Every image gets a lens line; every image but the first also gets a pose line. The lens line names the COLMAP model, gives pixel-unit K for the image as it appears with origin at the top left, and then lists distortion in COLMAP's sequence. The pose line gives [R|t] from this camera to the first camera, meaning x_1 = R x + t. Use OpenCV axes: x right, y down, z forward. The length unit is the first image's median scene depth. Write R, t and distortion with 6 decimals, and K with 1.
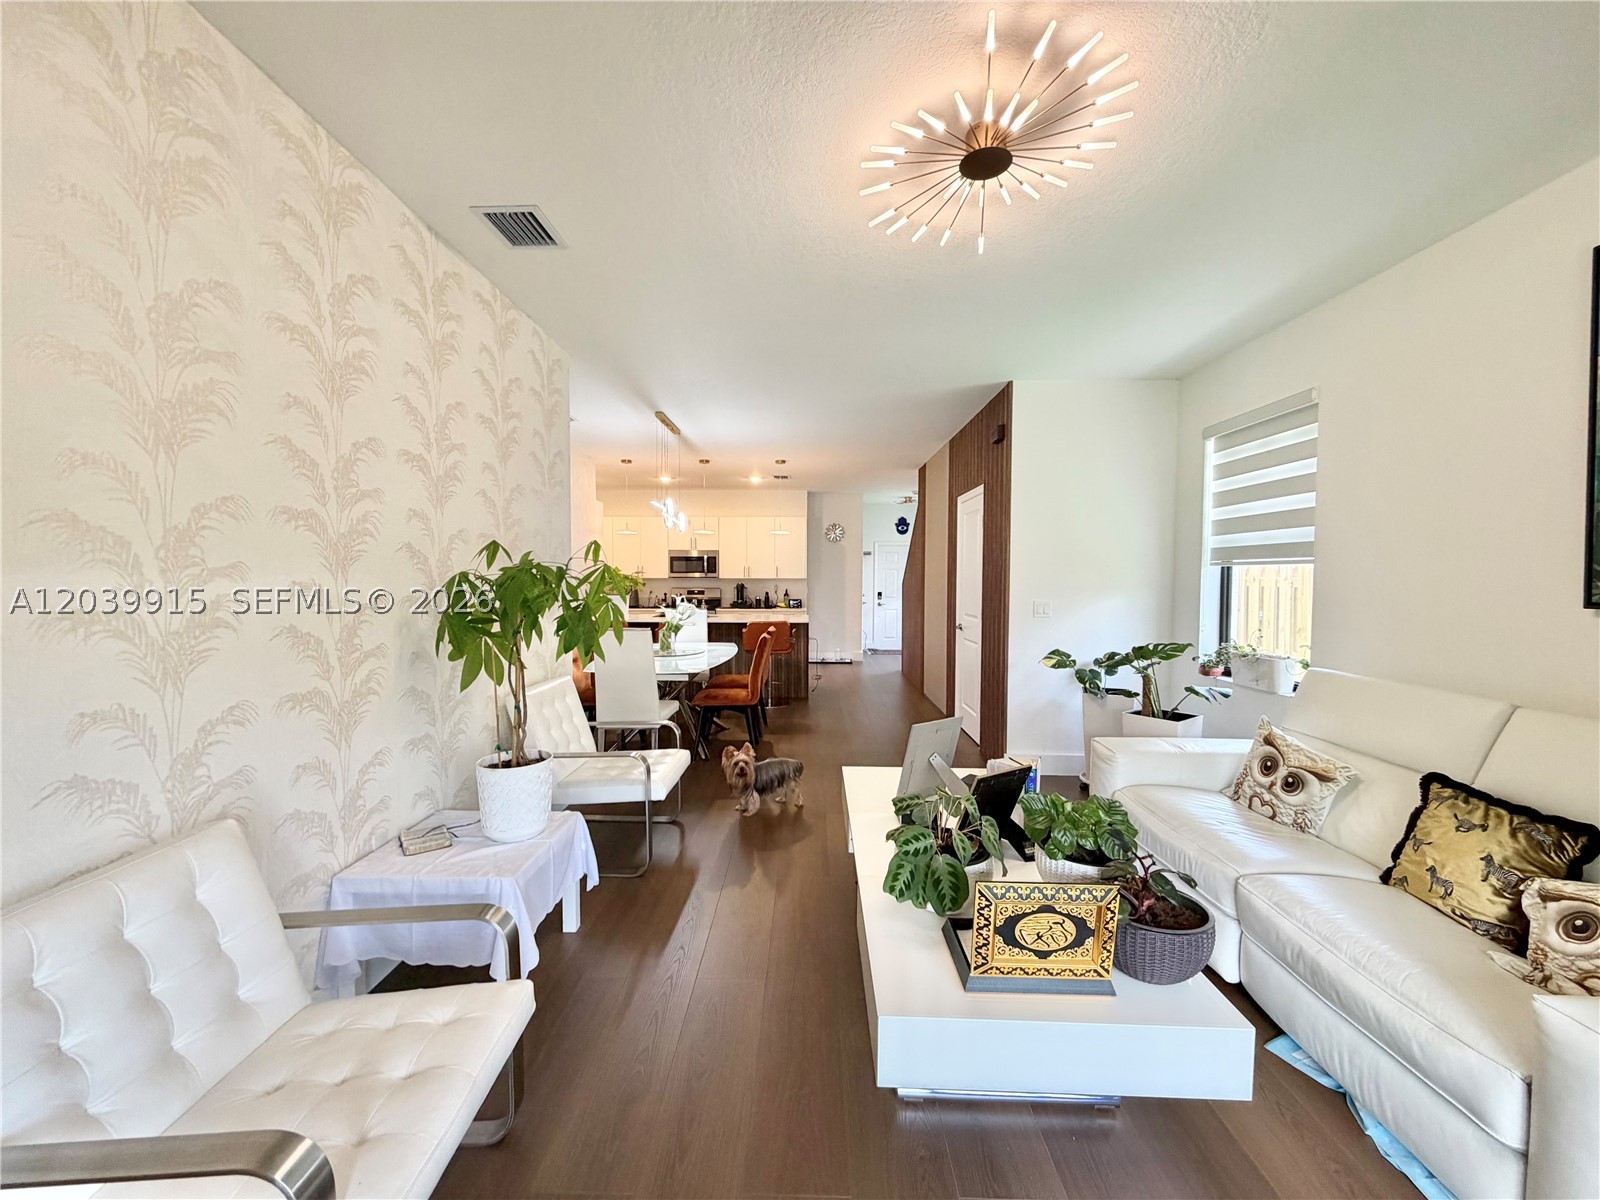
lens RADIAL K [[637.7, 0, 796.4], [0, 637.7, 601.5], [0, 0, 1]] dist [-0.002152, 0.000687]
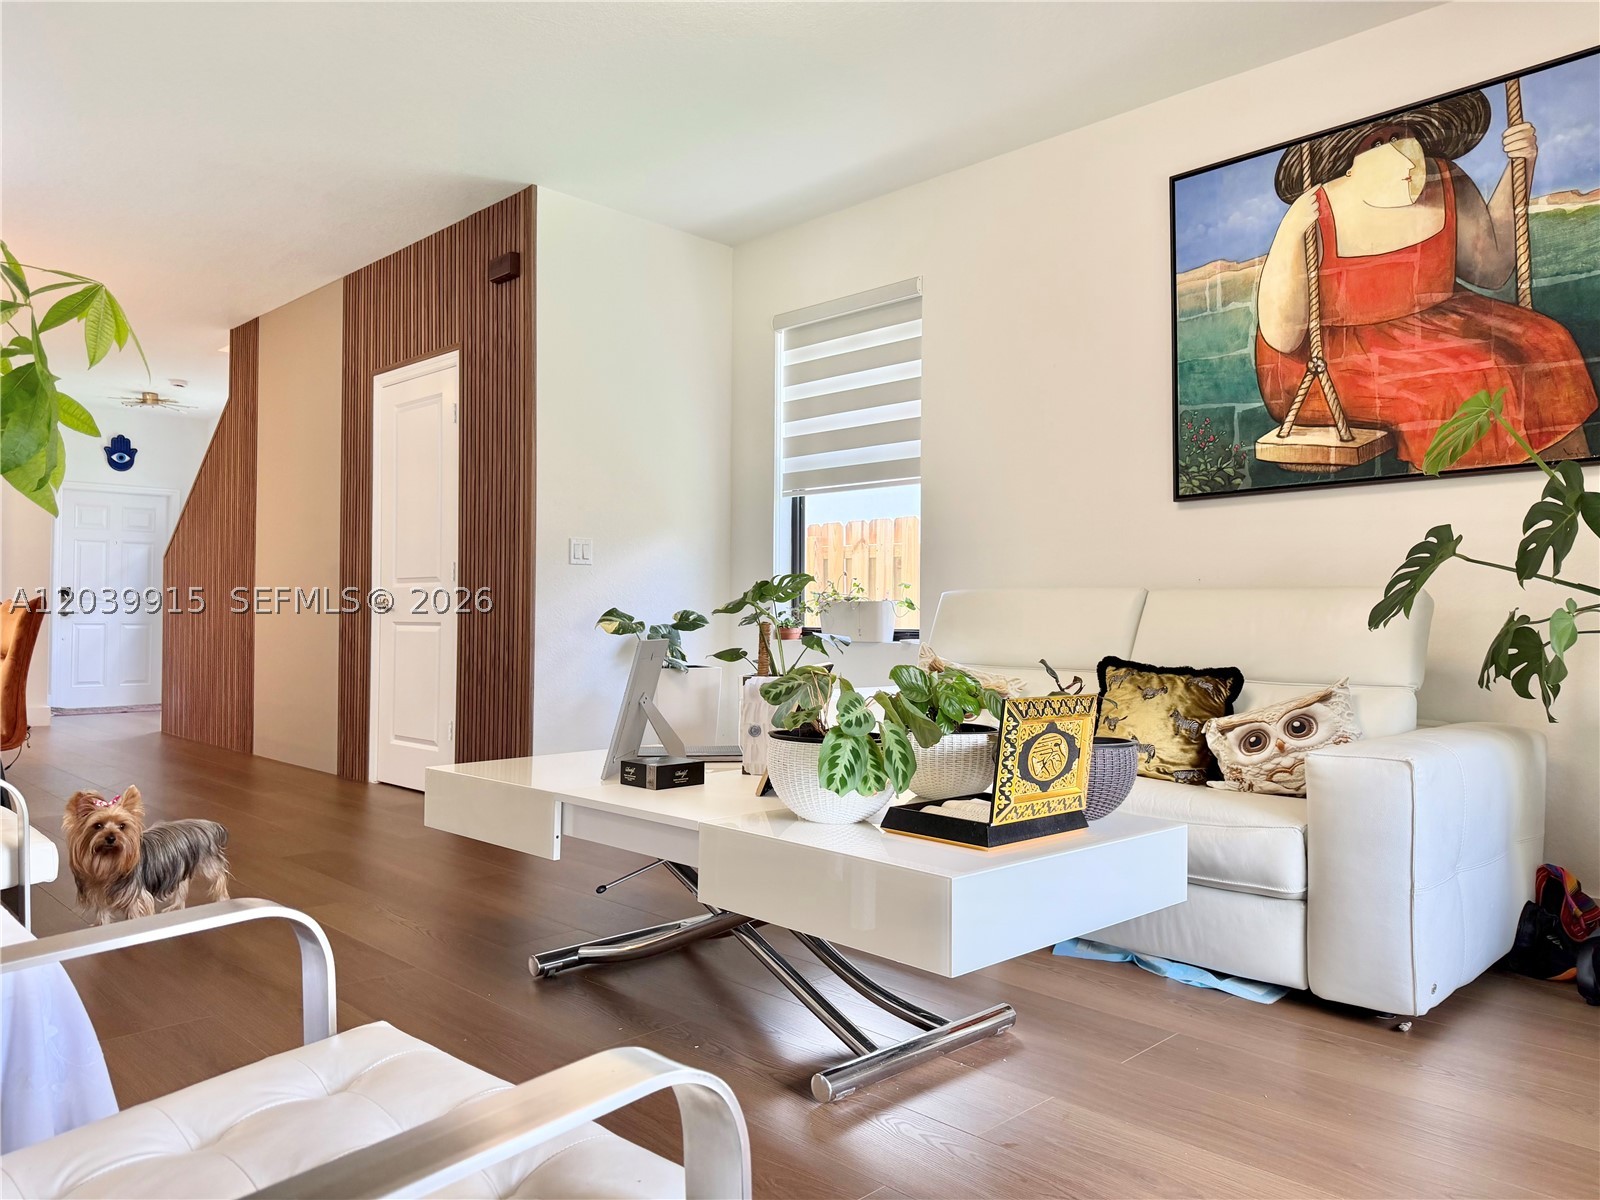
lens RADIAL K [[1126.6, 0, 785.8], [0, 1126.6, 594.6], [0, 0, 1]] dist [0.062656, -0.084014]
pose [[0.696555, 0.015676, 0.717332, -0.646137], [0.024073, 0.998688, -0.045200, 0.251779], [-0.717099, 0.048753, 0.695264, 0.136522]]
